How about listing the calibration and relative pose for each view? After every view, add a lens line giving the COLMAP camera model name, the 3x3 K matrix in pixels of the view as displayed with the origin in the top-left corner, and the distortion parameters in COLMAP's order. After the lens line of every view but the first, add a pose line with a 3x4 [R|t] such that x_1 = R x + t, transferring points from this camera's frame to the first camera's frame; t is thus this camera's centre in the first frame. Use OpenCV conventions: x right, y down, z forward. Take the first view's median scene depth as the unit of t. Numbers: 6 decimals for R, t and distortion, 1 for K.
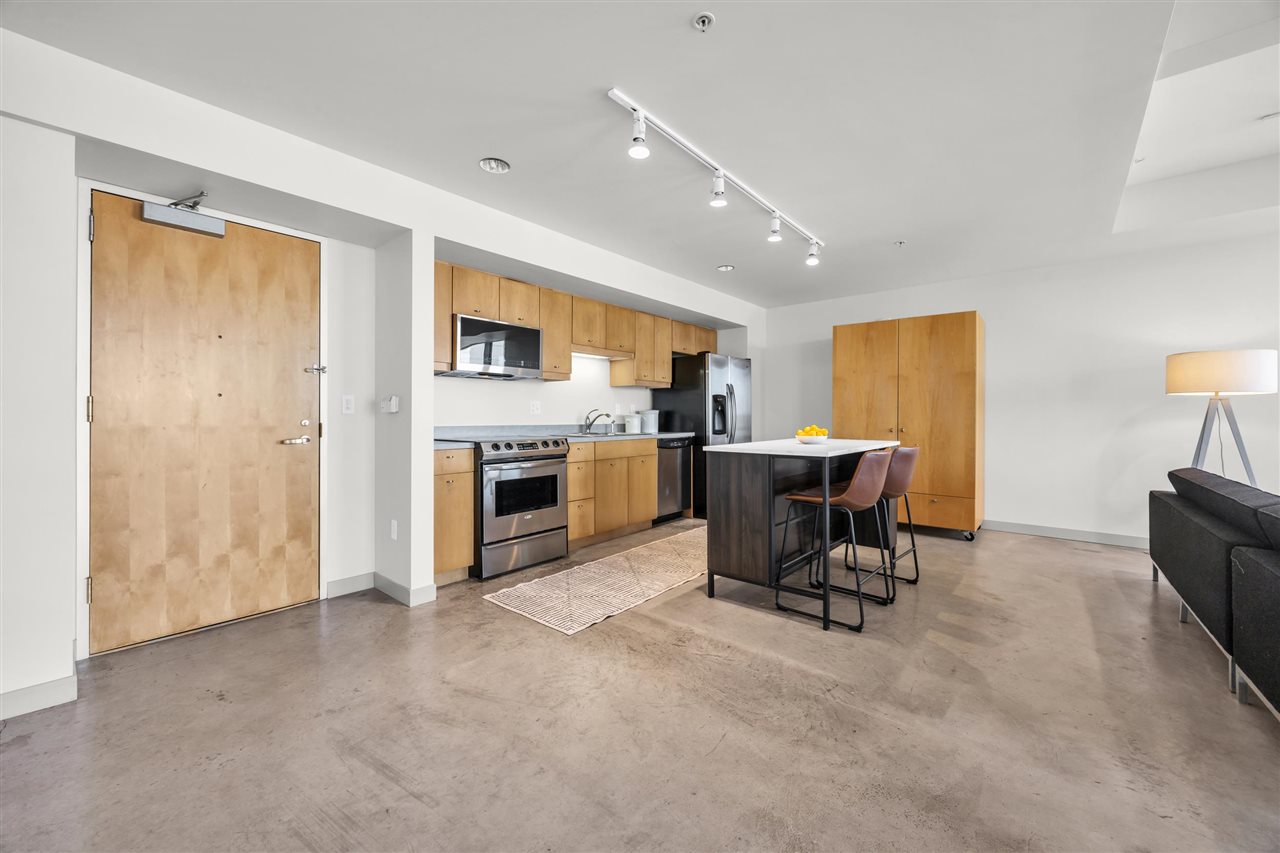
lens RADIAL K [[492.1, 0, 643.8], [0, 492.1, 417.7], [0, 0, 1]] dist [0.000621, -0.000087]
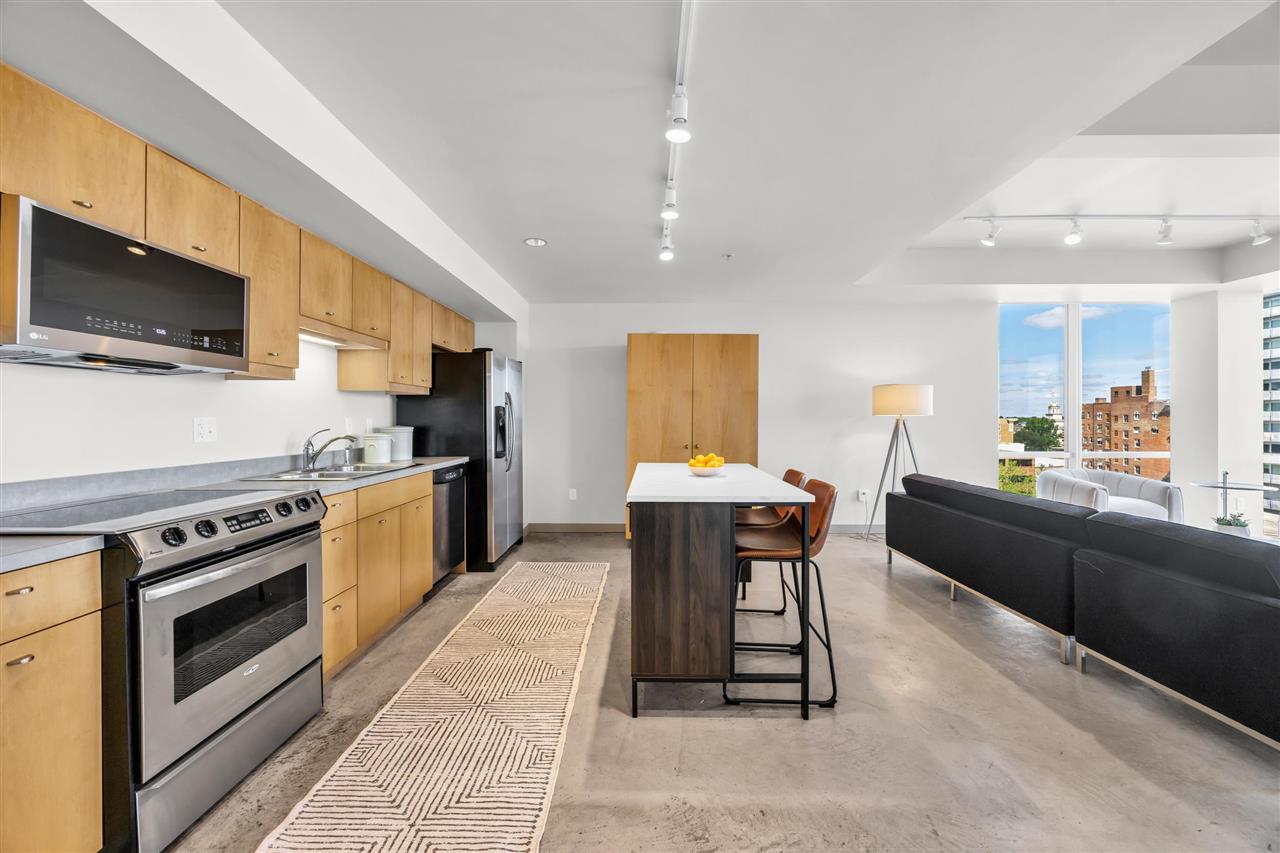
lens RADIAL K [[492.1, 0, 644.3], [0, 492.1, 417.9], [0, 0, 1]] dist [0.000621, -0.000087]
pose [[0.771752, 0.001625, 0.635921, -0.257593], [-0.000781, 0.999998, -0.001608, -0.041916], [-0.635923, 0.000745, 0.771752, 0.415695]]
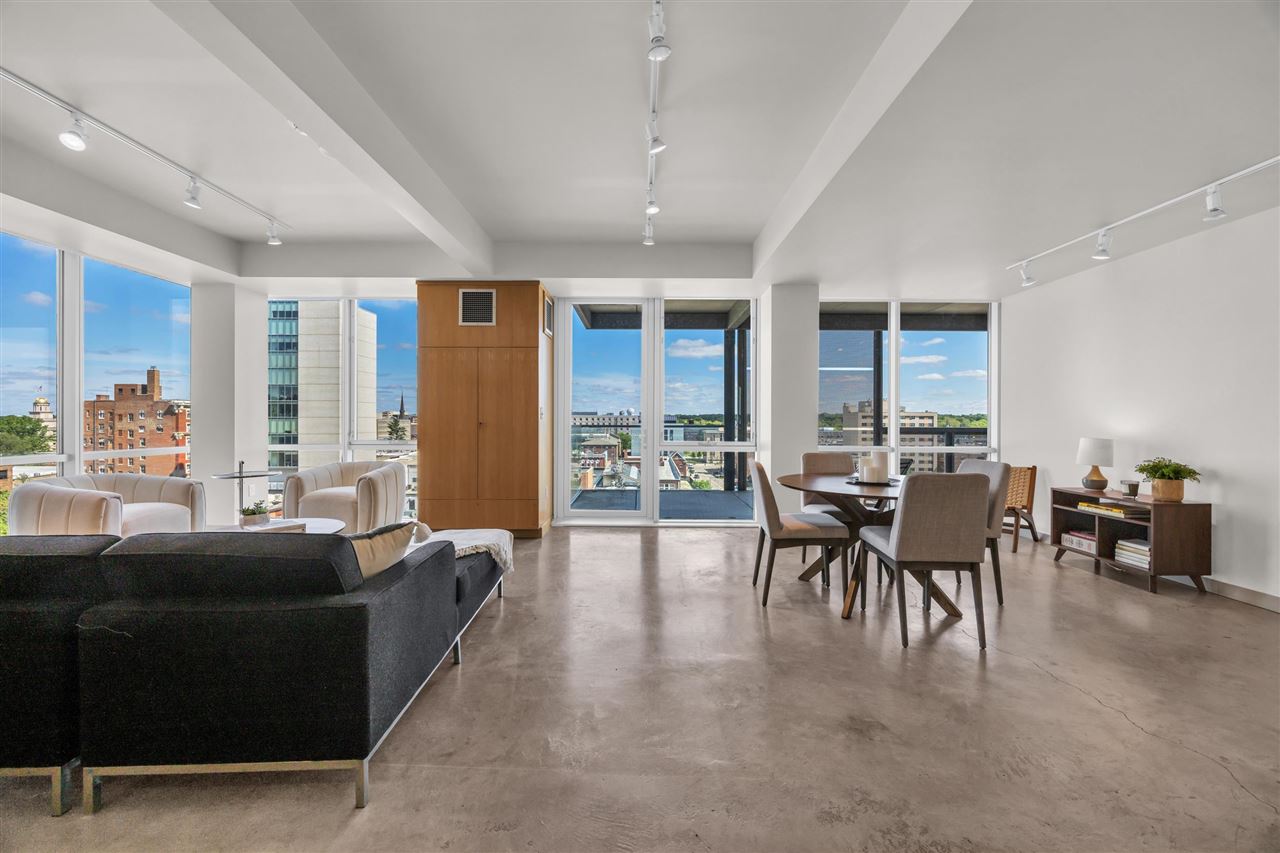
lens RADIAL K [[489.0, 0, 638.8], [0, 489.0, 420.5], [0, 0, 1]] dist [0.000920, -0.000801]
pose [[-0.642588, -0.003030, 0.766206, 0.054152], [-0.001650, 0.999995, 0.002571, -0.018360], [-0.766210, 0.000387, -0.642590, 0.472498]]
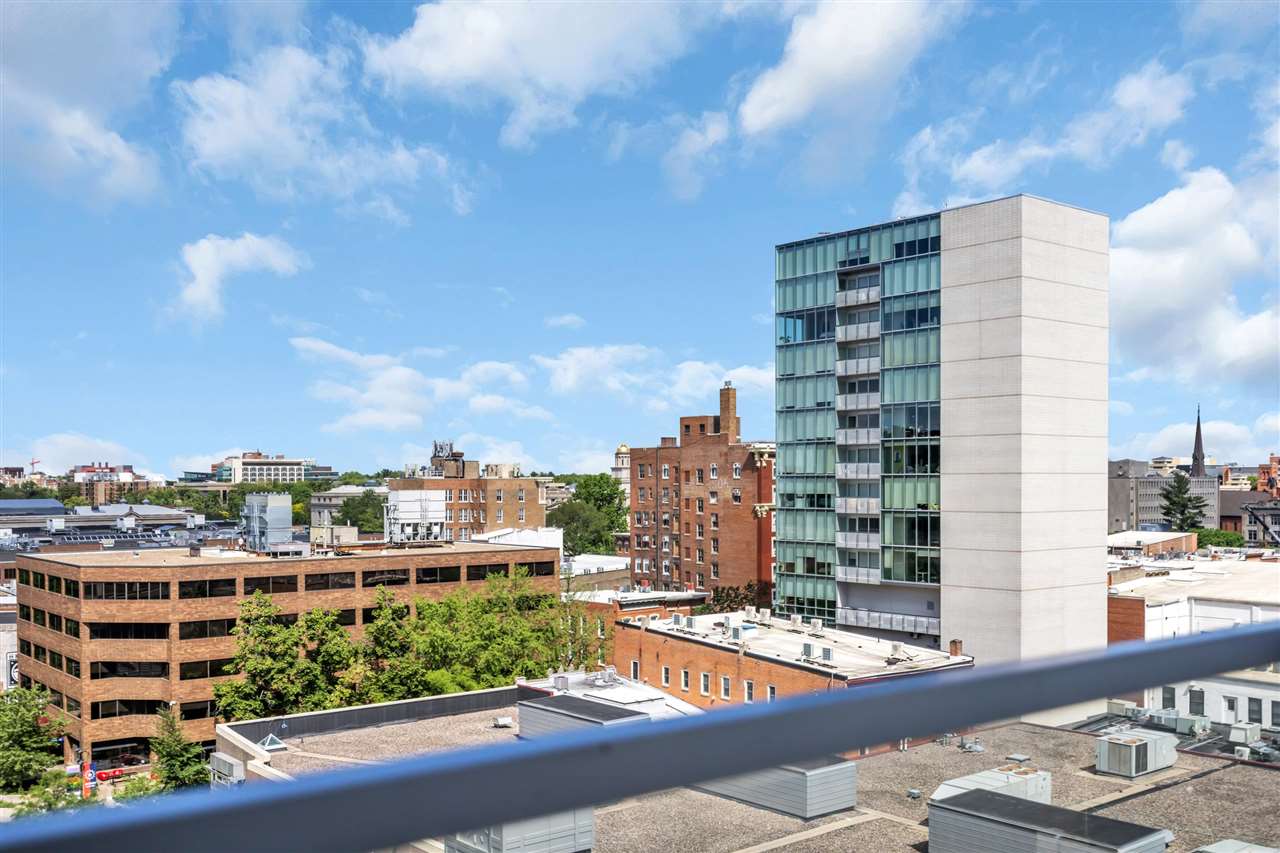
lens RADIAL K [[1219.5, 0, 658.8], [0, 1219.5, 499.2], [0, 0, 1]] dist [0.001093, 0.000000]
pose [[0.178675, -0.018398, 0.983736, 1.613337], [0.005165, 0.999829, 0.017761, -0.038312], [-0.983895, 0.001908, 0.178740, -0.693503]]
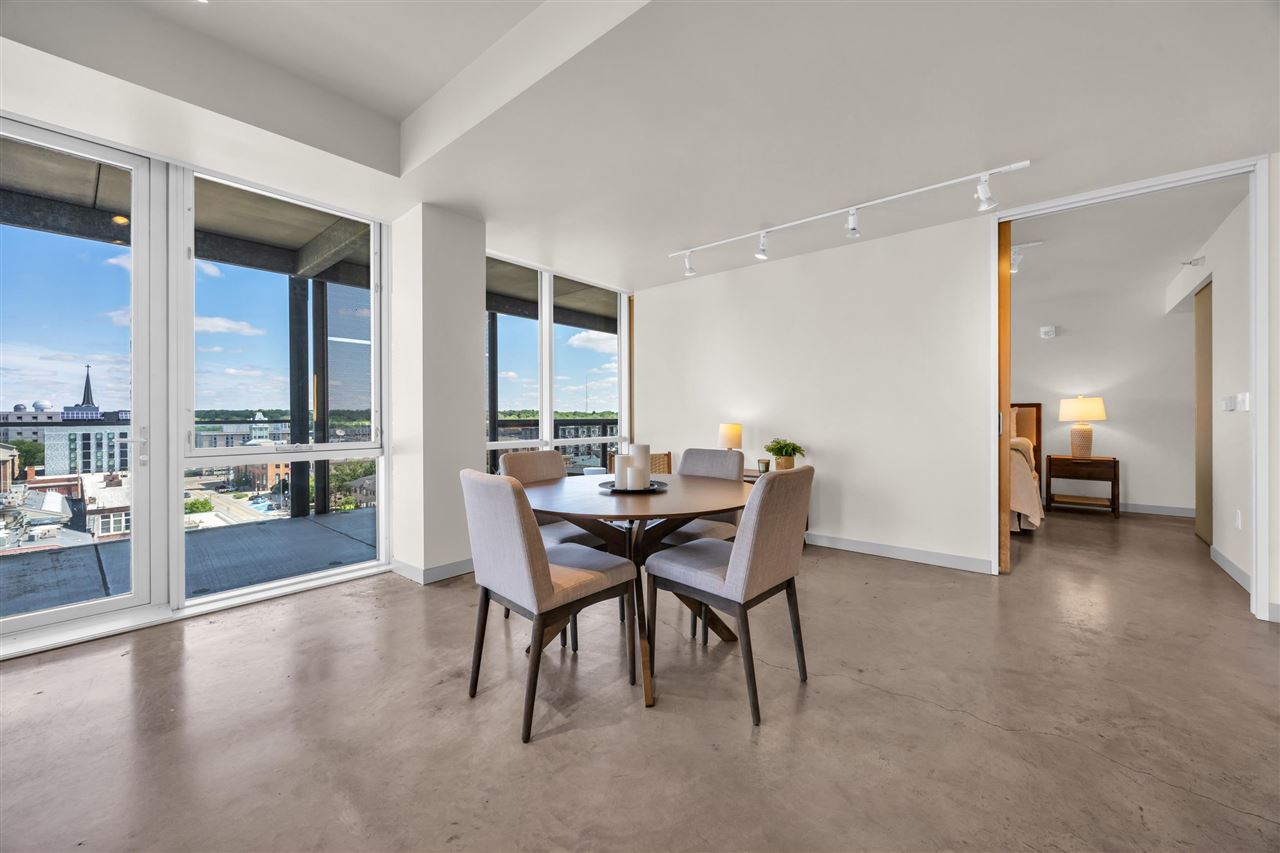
lens RADIAL K [[489.0, 0, 640.5], [0, 489.0, 416.8], [0, 0, 1]] dist [0.000920, -0.000801]
pose [[-0.999985, 0.004504, 0.003232, 0.484156], [0.004516, 0.999983, 0.003646, 0.001092], [-0.003216, 0.003661, -0.999988, 0.196897]]
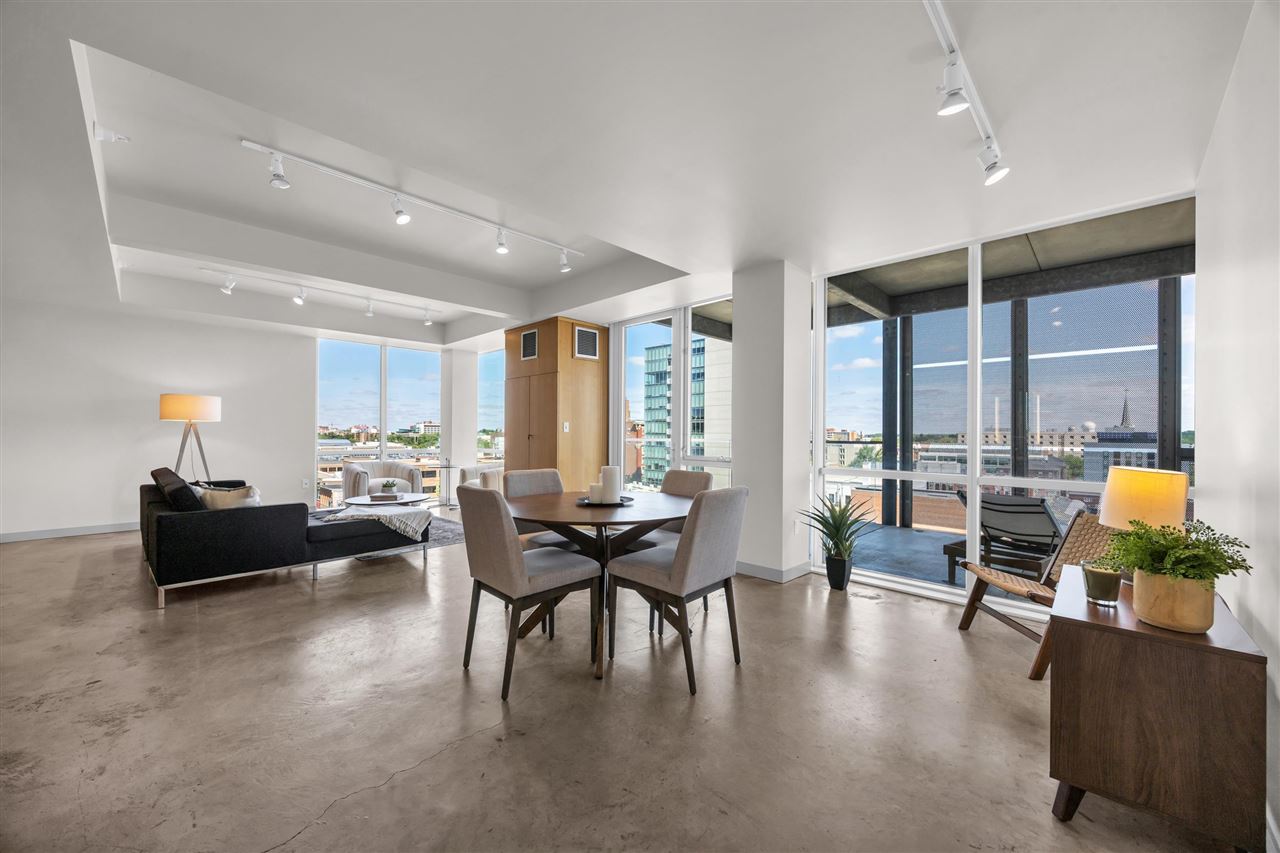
lens RADIAL K [[489.0, 0, 644.2], [0, 489.0, 432.3], [0, 0, 1]] dist [0.000920, -0.000801]
pose [[0.075564, 0.003662, 0.997134, -0.325698], [-0.006337, 0.999975, -0.003192, -0.015295], [-0.997121, -0.006077, 0.075585, -0.620899]]
